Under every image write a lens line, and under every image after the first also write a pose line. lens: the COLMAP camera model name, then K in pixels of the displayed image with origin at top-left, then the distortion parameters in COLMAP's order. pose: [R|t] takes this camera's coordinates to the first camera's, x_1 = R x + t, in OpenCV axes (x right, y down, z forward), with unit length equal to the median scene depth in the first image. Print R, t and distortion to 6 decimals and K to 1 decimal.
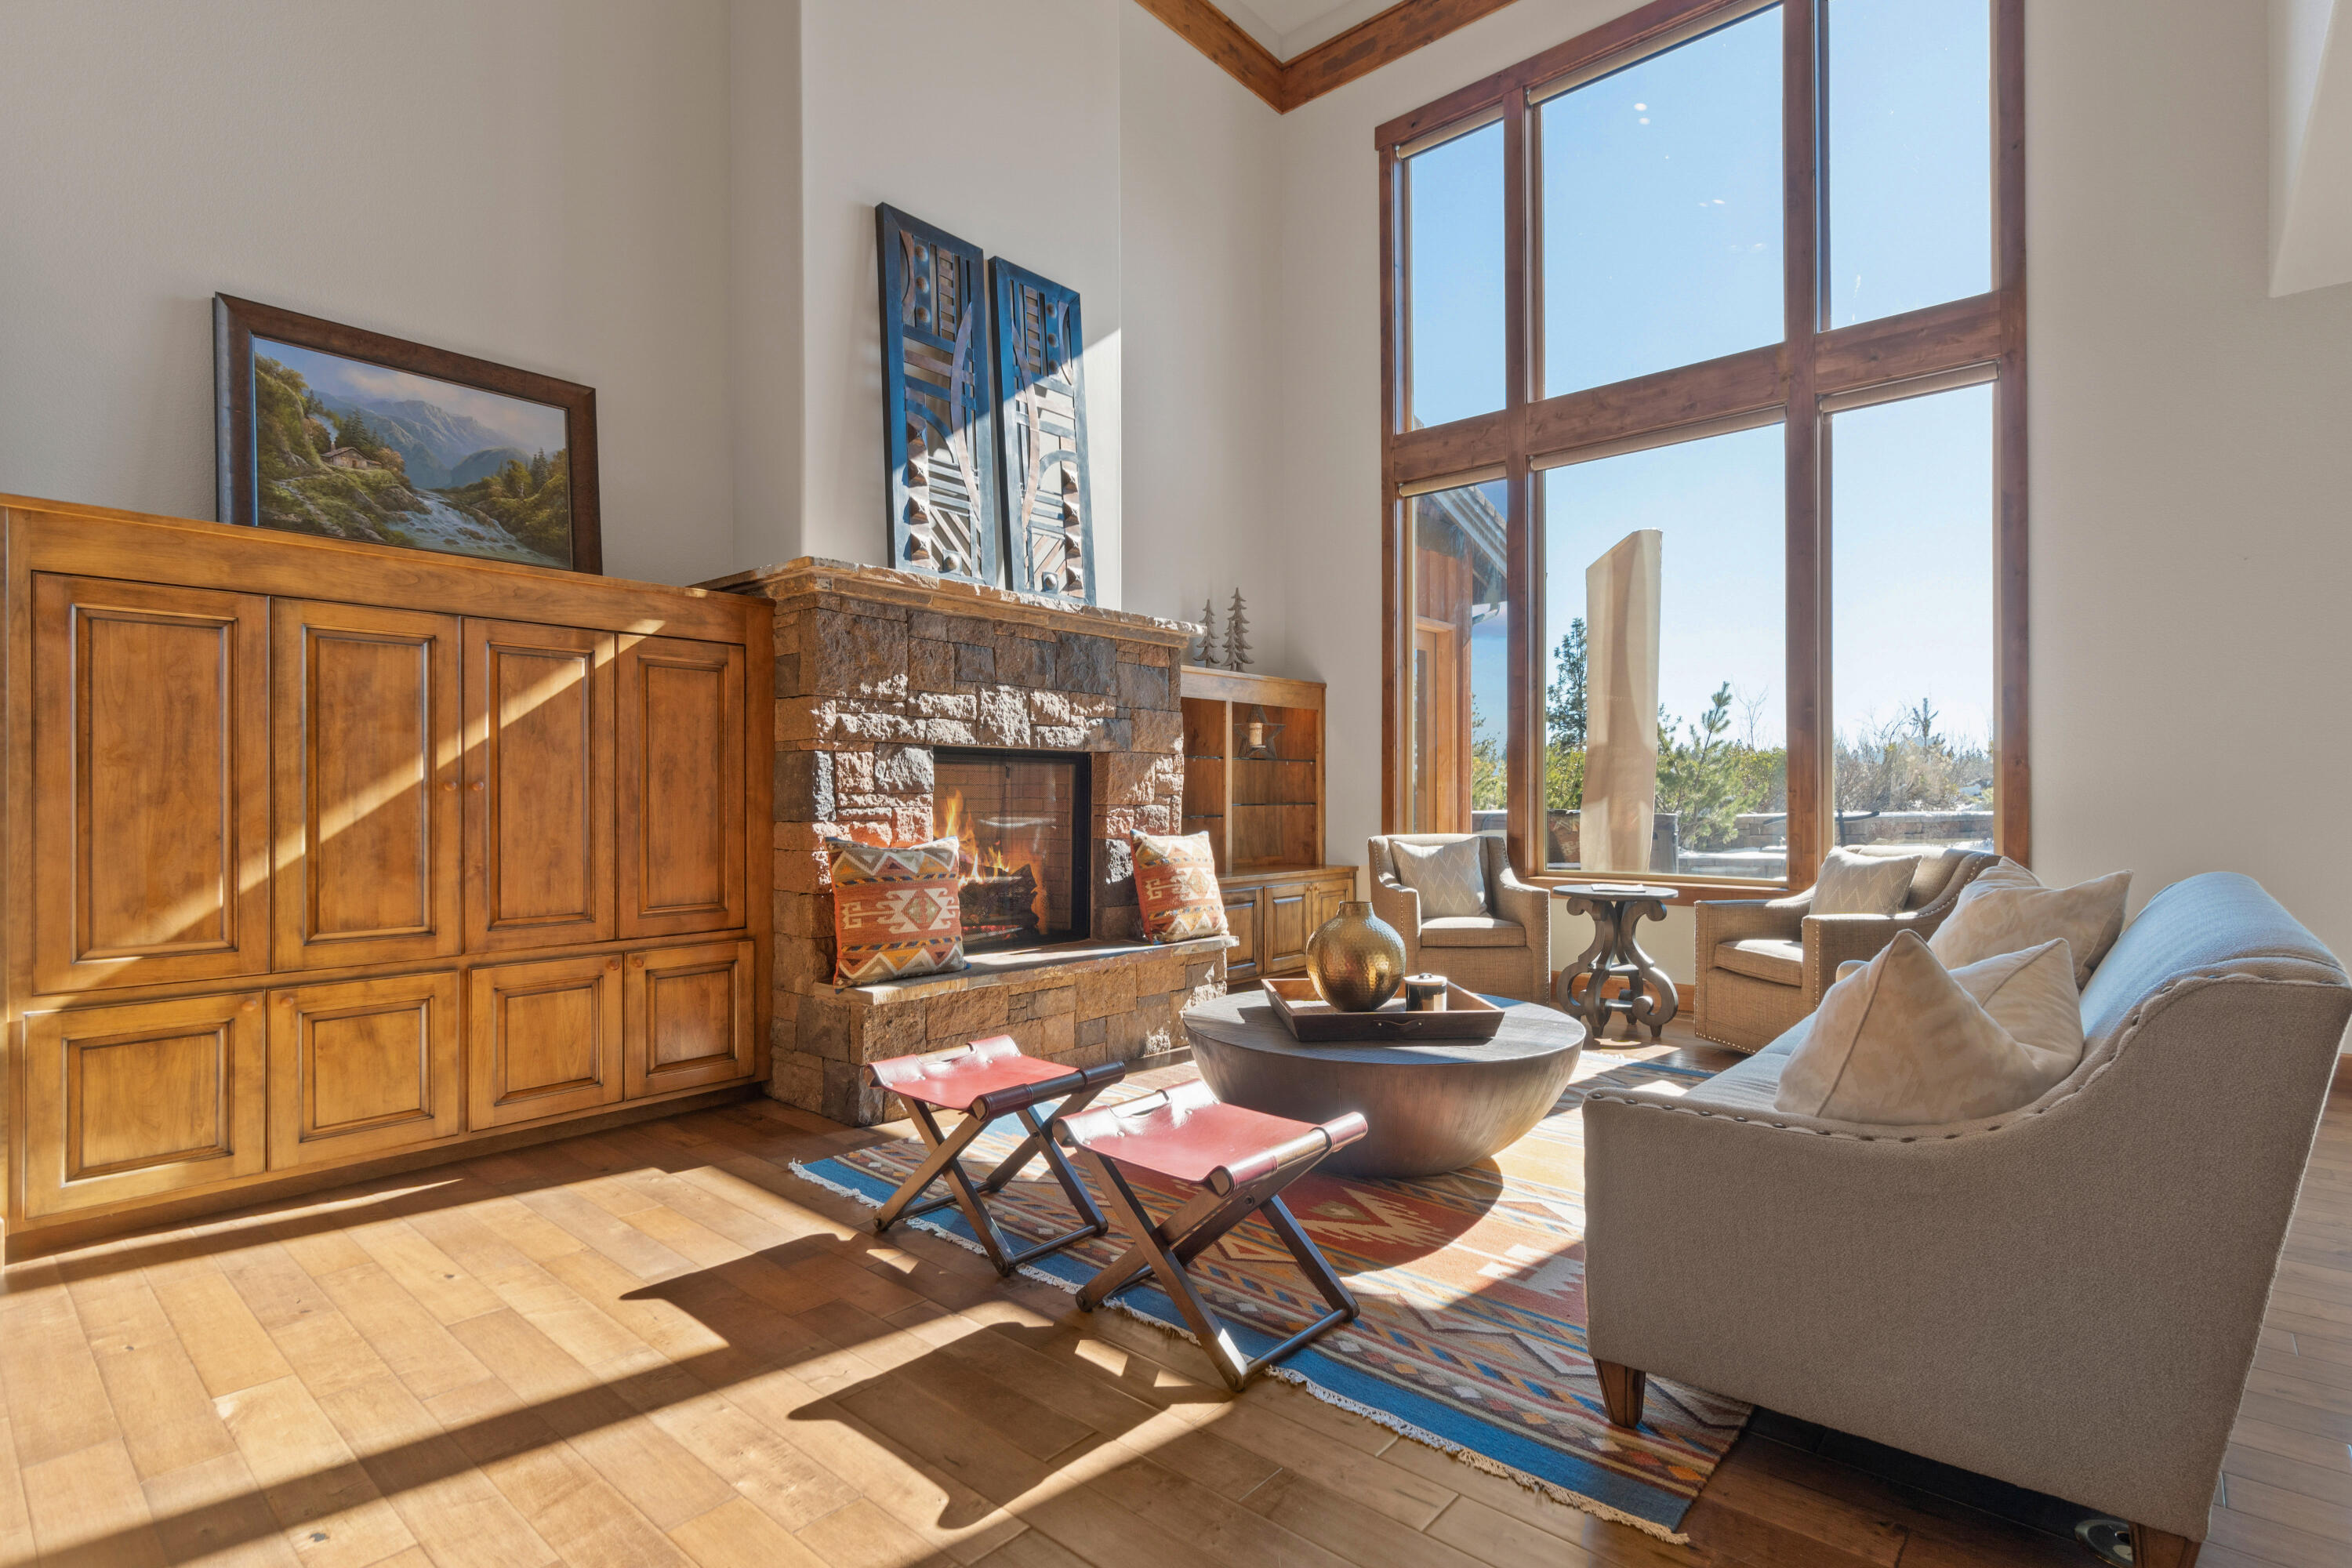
lens RADIAL K [[1128.9, 0, 1181.8], [0, 1128.9, 792.8], [0, 0, 1]] dist [-0.002074, -0.000535]
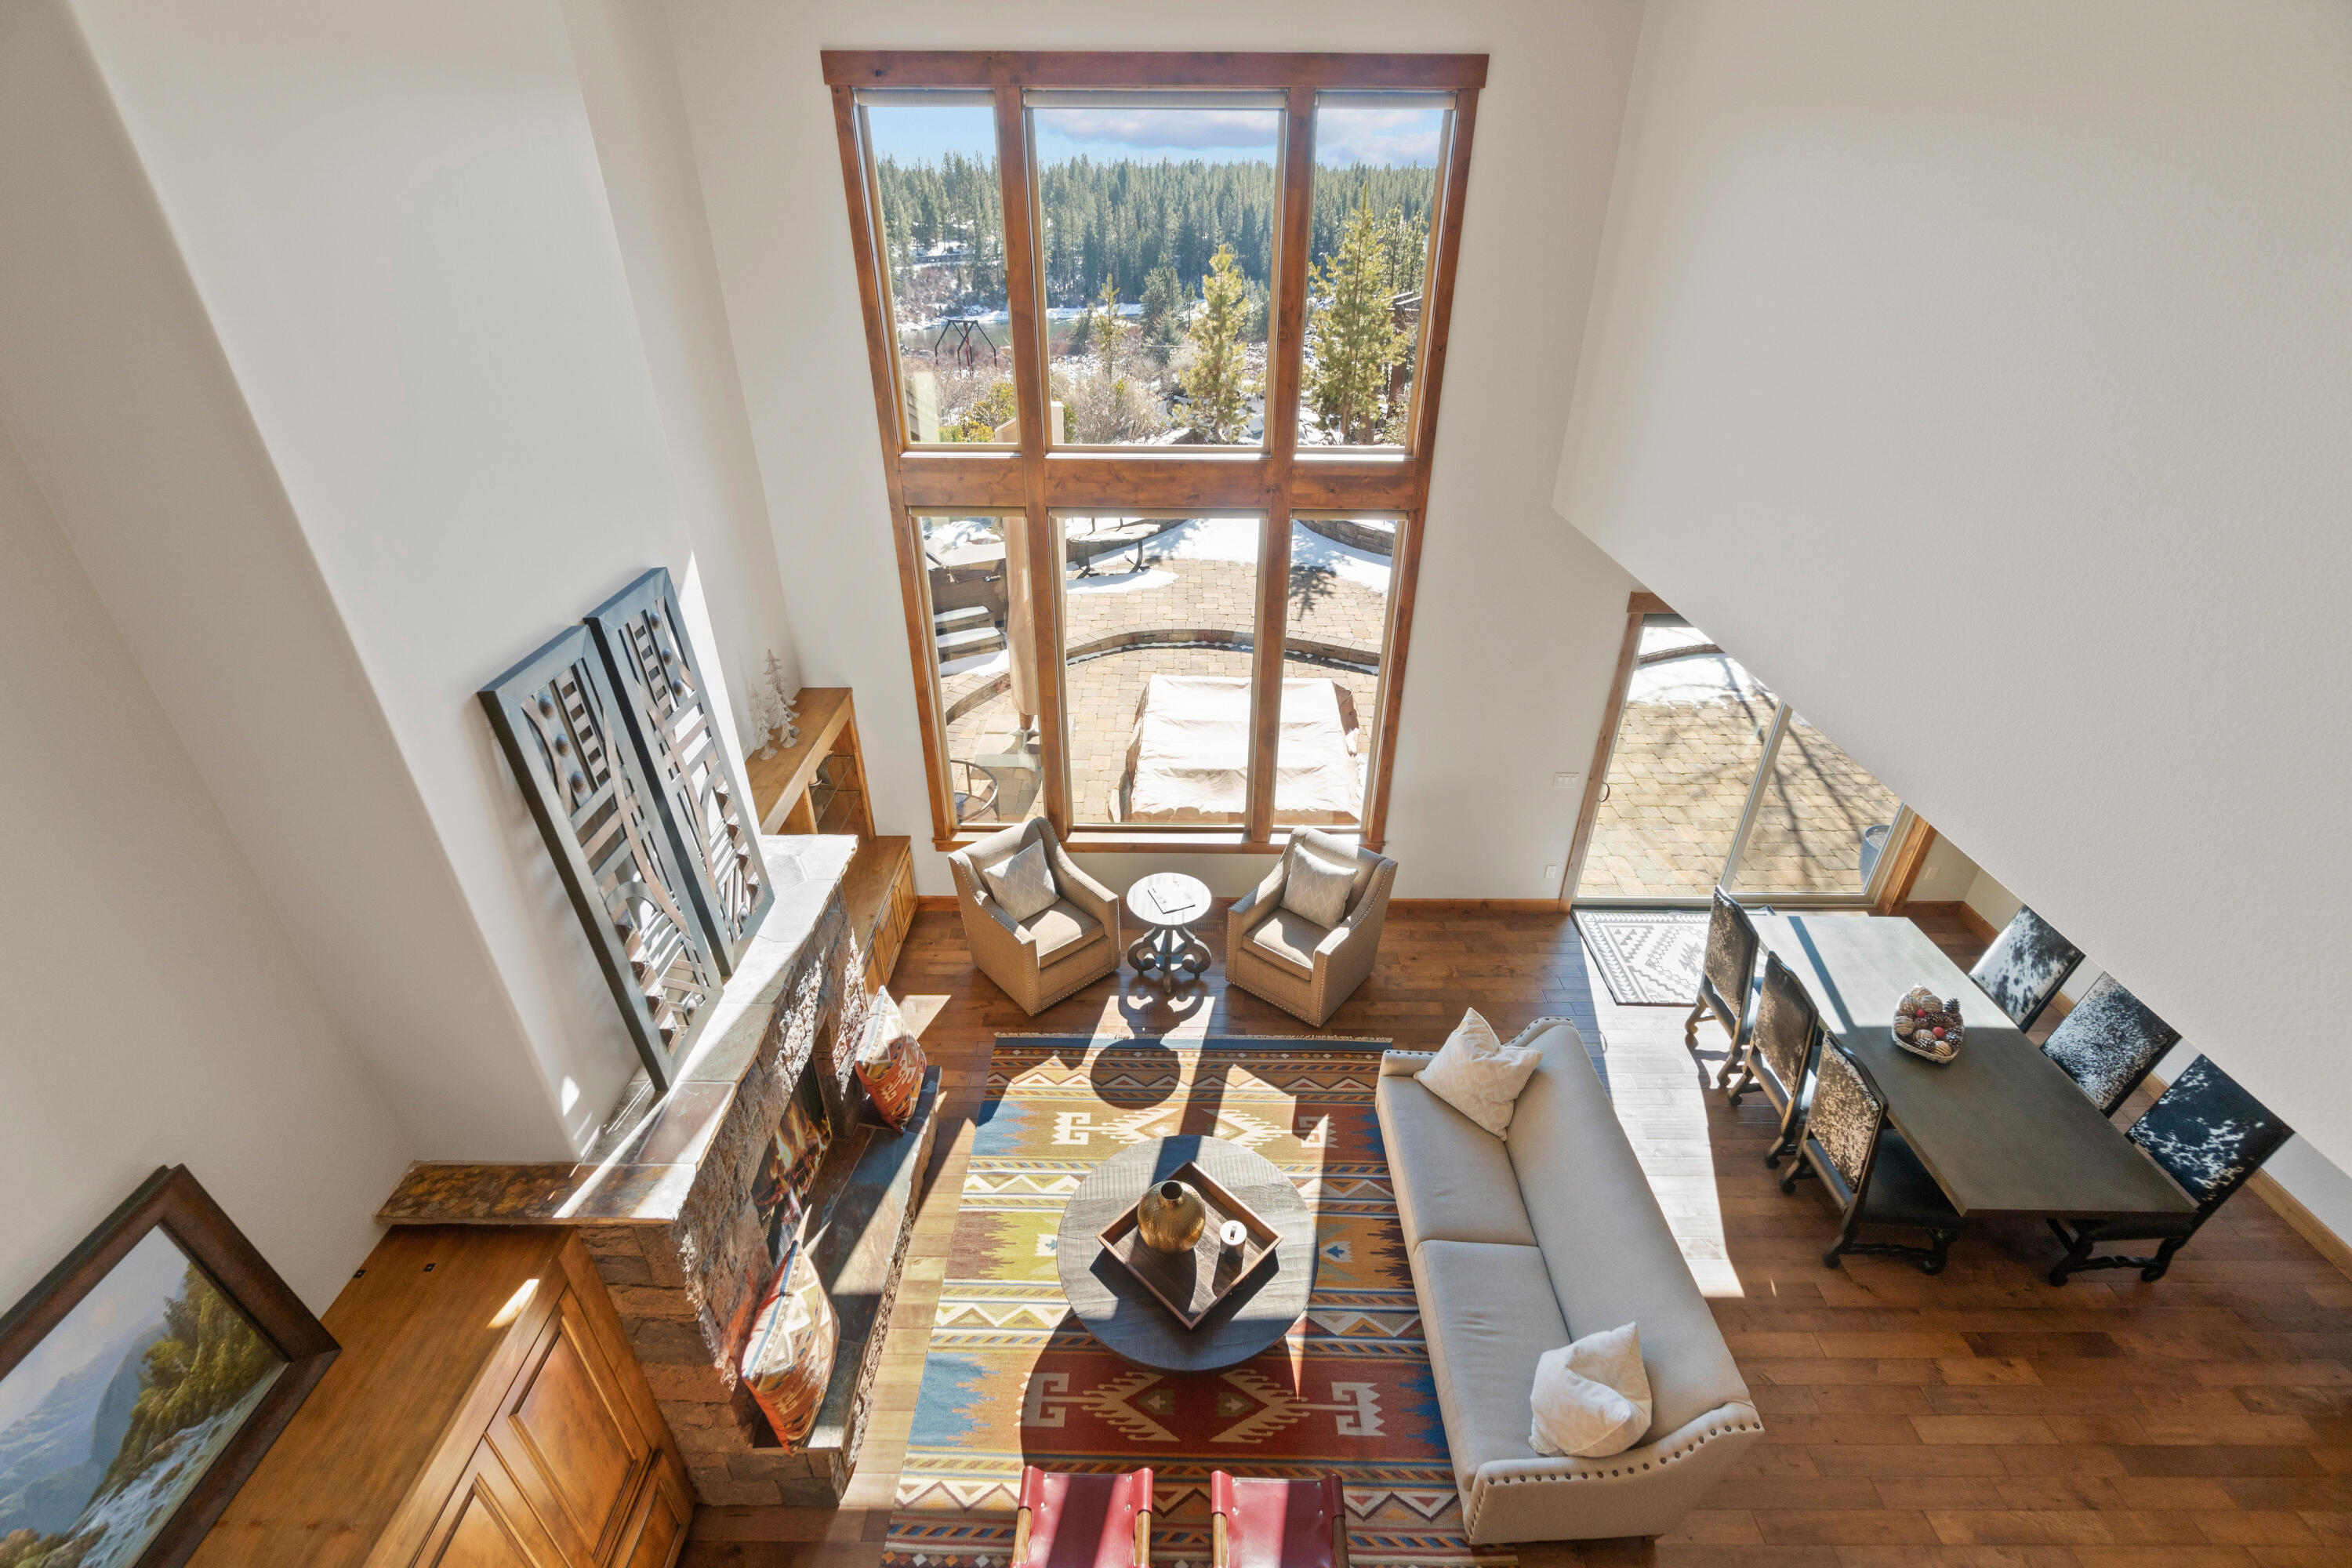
lens RADIAL K [[1008.0, 0, 1170.4], [0, 1008.0, 764.3], [0, 0, 1]] dist [-0.004578, 0.001085]
pose [[0.756439, -0.321621, 0.569526, -0.335537], [-0.008319, 0.865948, 0.500064, -0.846731], [-0.654012, -0.383006, 0.652362, 0.319963]]
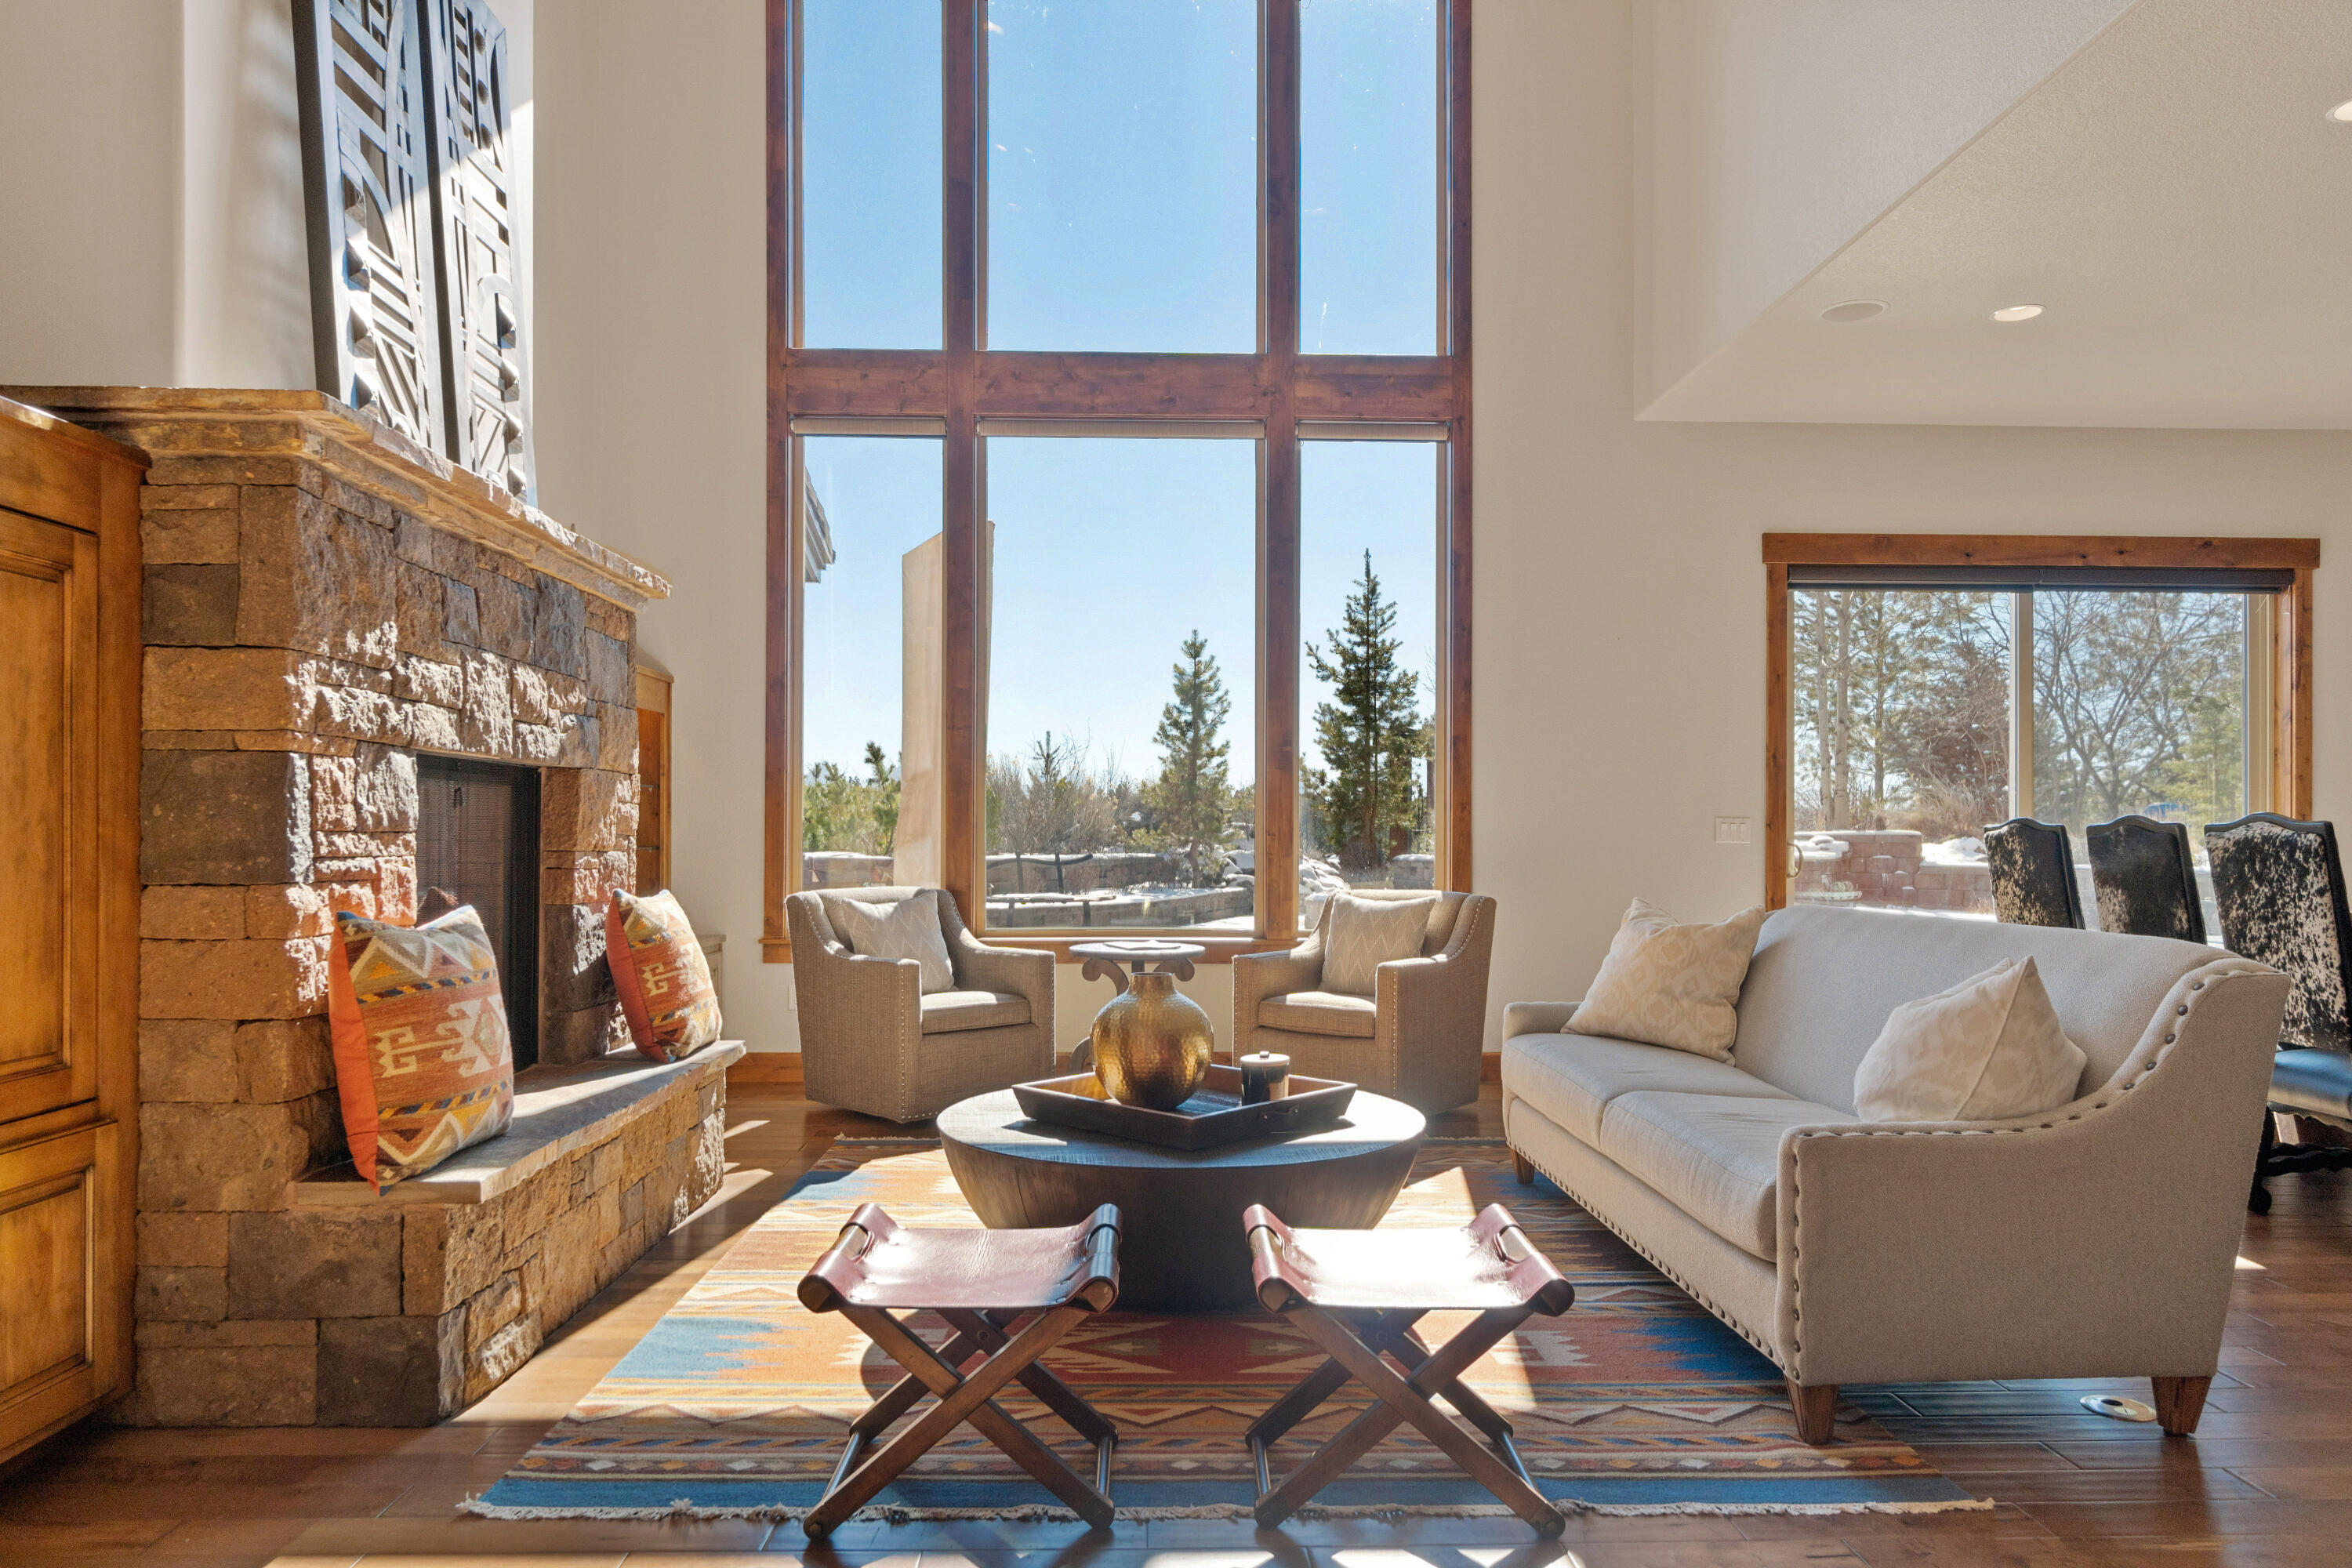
lens RADIAL K [[1489.7, 0, 1172.1], [0, 1489.7, 836.7], [0, 0, 1]] dist [-0.011389, 0.007317]
pose [[0.735556, 0.004162, 0.677451, -0.462398], [-0.006948, 0.999975, 0.001401, -0.001067], [-0.677428, -0.005738, 0.735567, 0.183860]]
